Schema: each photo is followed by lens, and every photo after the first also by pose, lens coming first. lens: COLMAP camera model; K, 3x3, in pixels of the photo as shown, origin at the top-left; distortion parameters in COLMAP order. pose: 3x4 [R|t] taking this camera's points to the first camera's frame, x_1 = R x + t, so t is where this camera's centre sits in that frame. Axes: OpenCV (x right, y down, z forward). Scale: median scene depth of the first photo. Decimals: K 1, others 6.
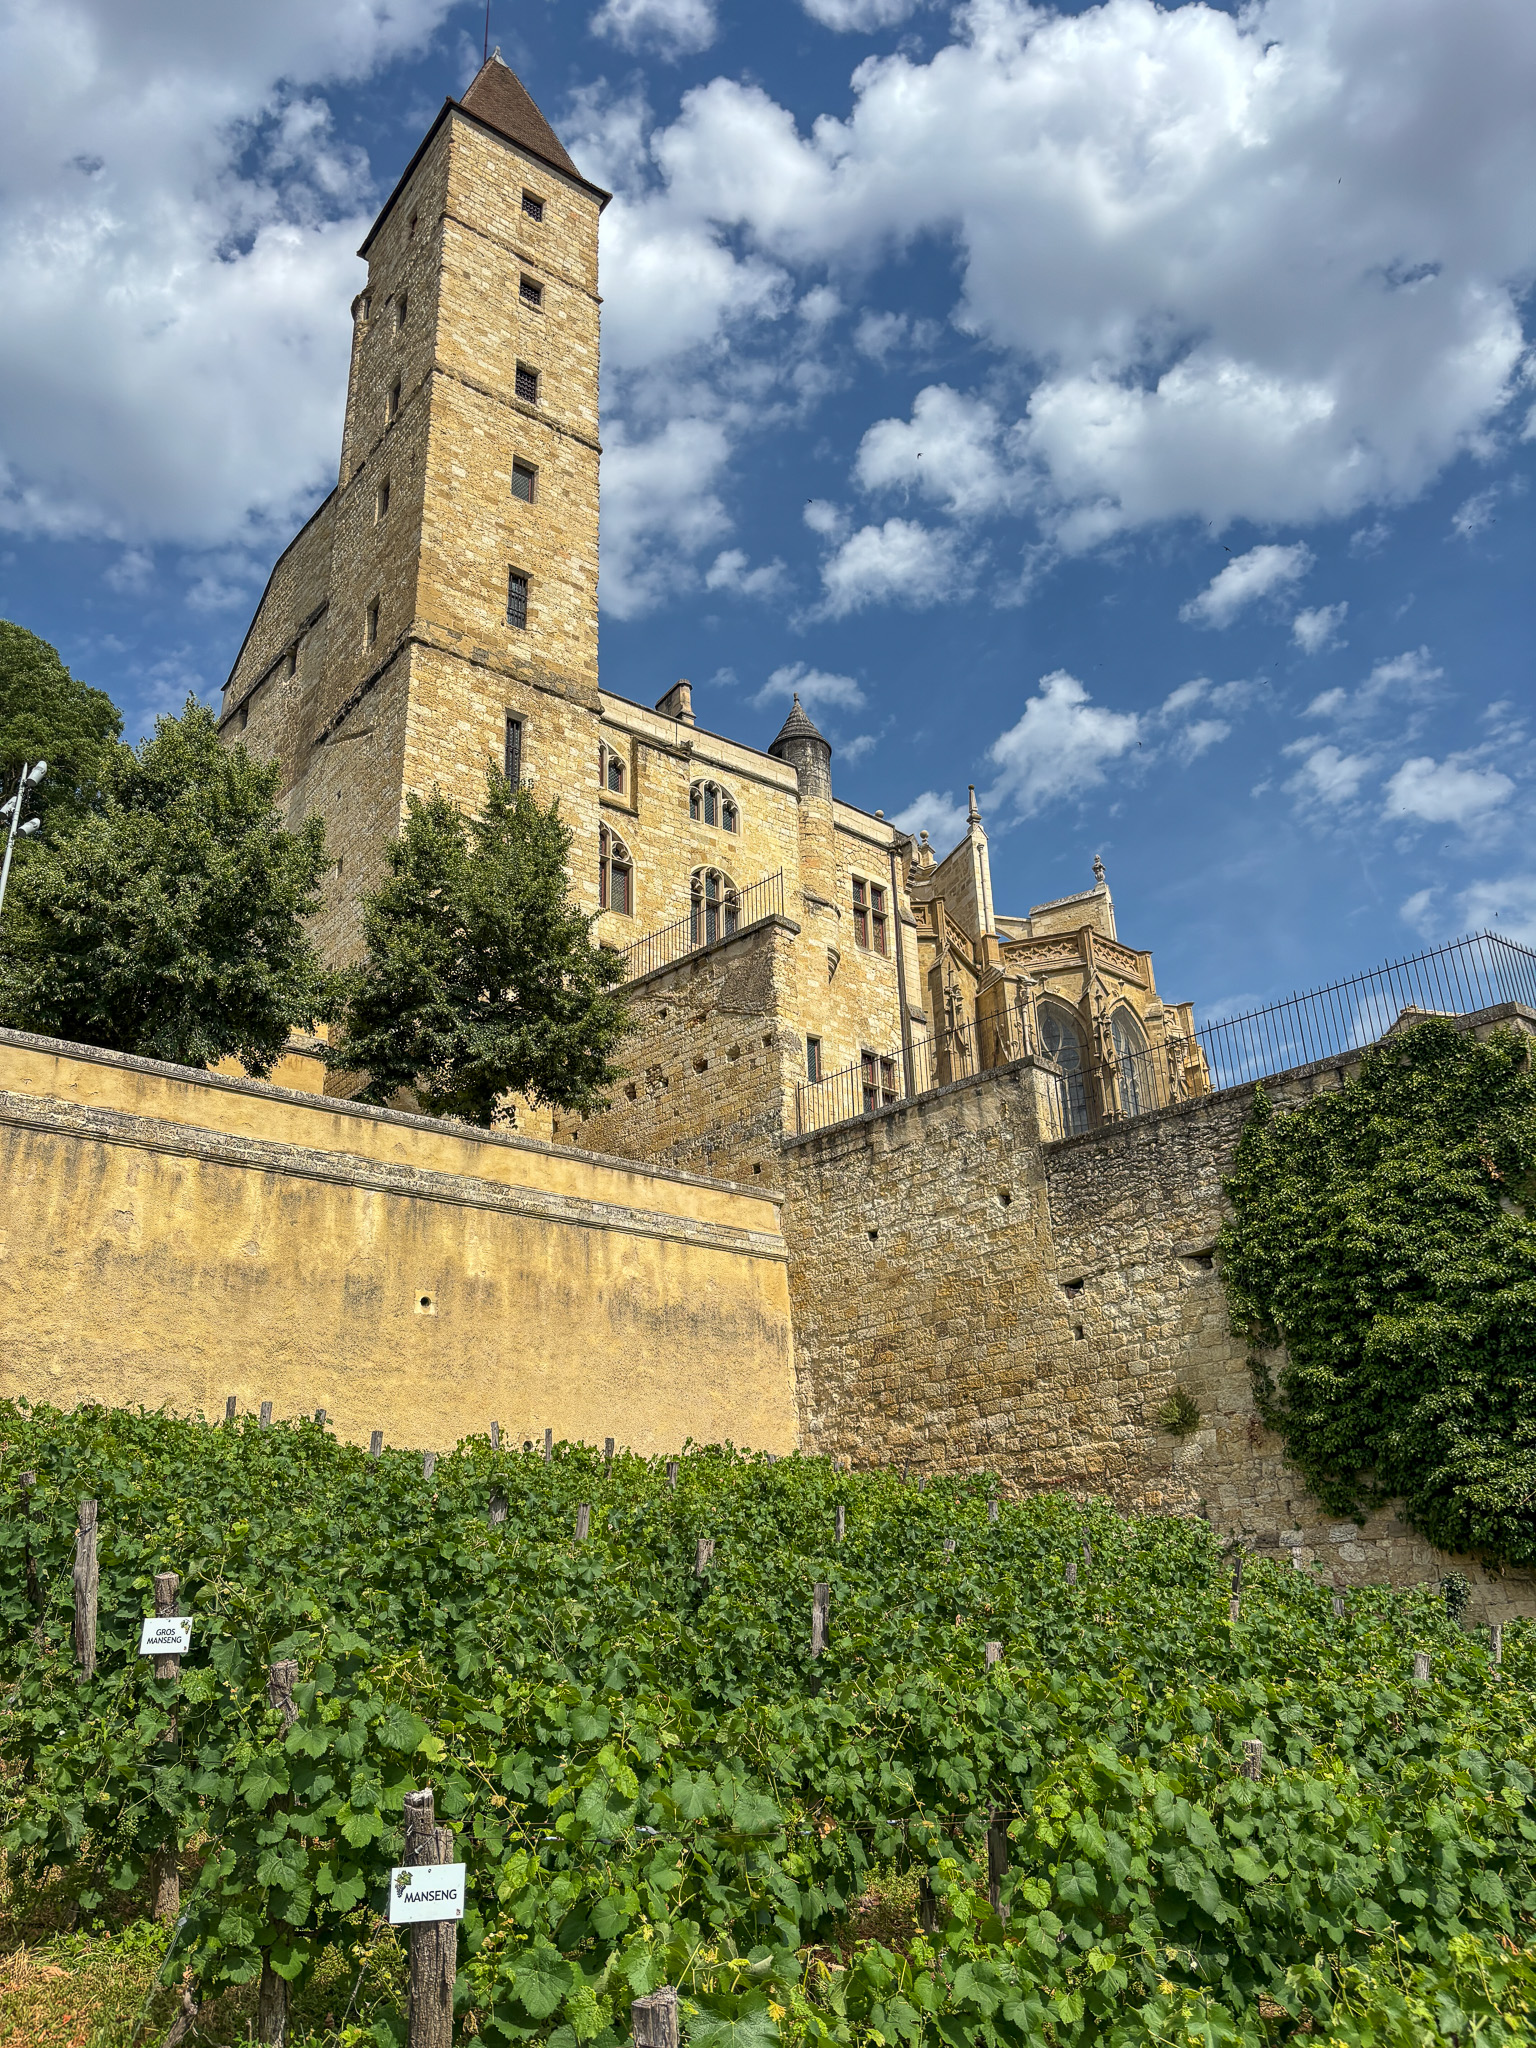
lens RADIAL K [[1531.6, 0, 768.0], [0, 1531.6, 1024.0], [0, 0, 1]] dist [0.049769, -0.002626]
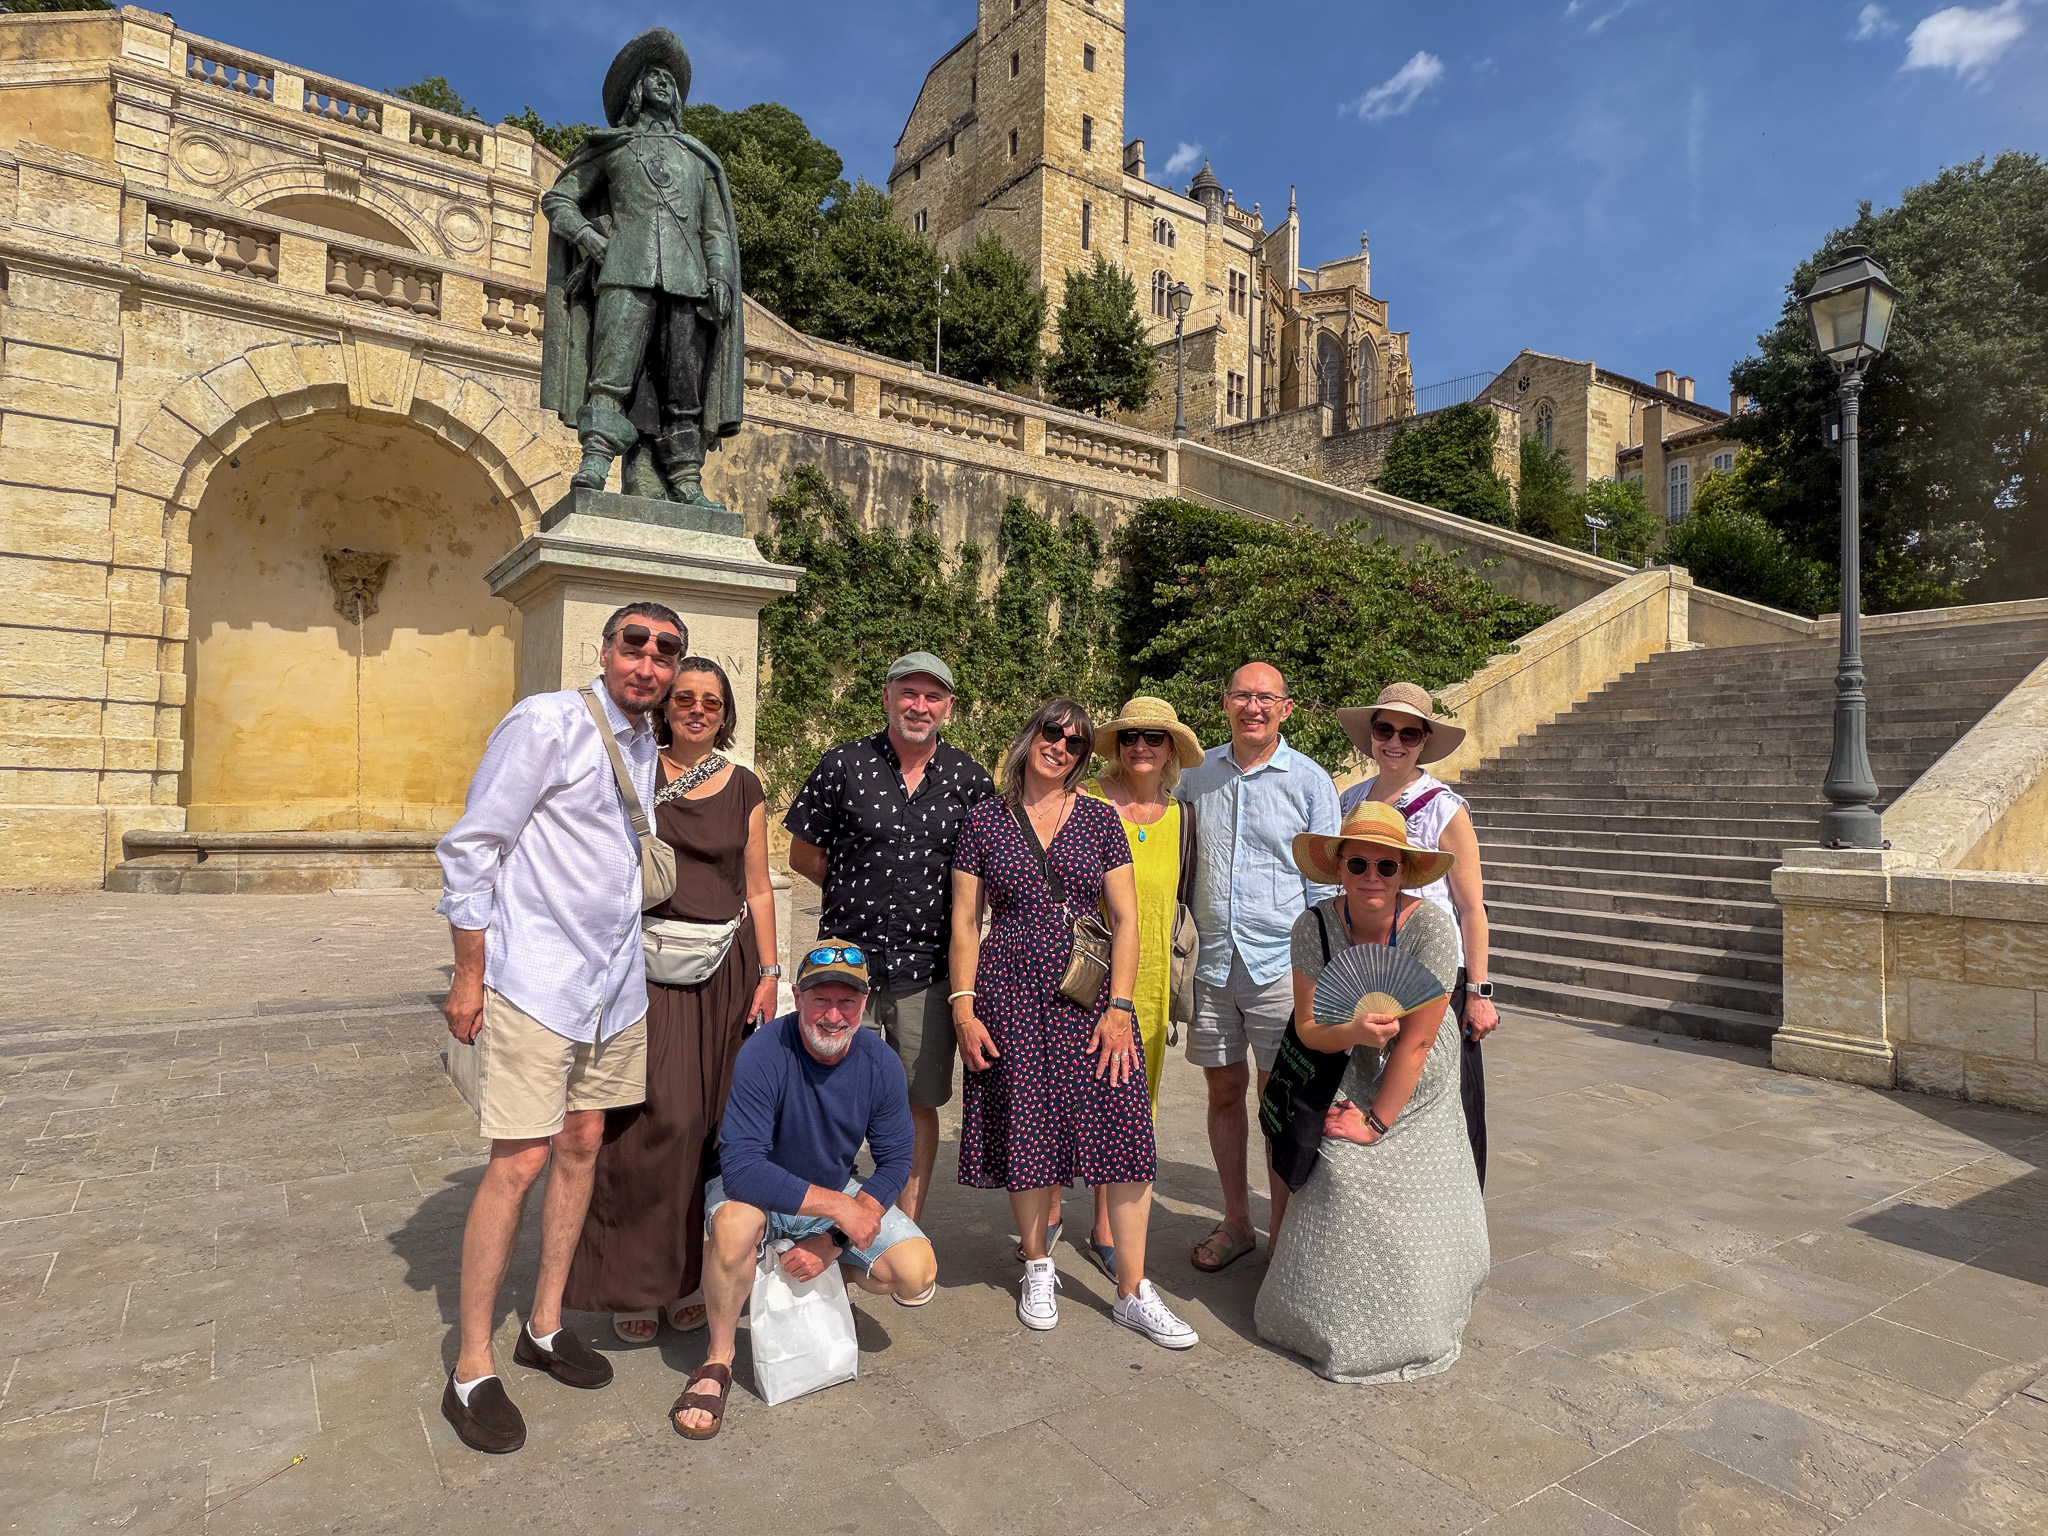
lens RADIAL K [[1165.5, 0, 1024.0], [0, 1165.5, 768.0], [0, 0, 1]] dist [-0.005373, -0.000453]
pose [[0.998482, 0.048118, -0.026789, -0.141446], [-0.034022, 0.921443, 0.387021, -0.086192], [0.043307, -0.385522, 0.921682, -0.609125]]
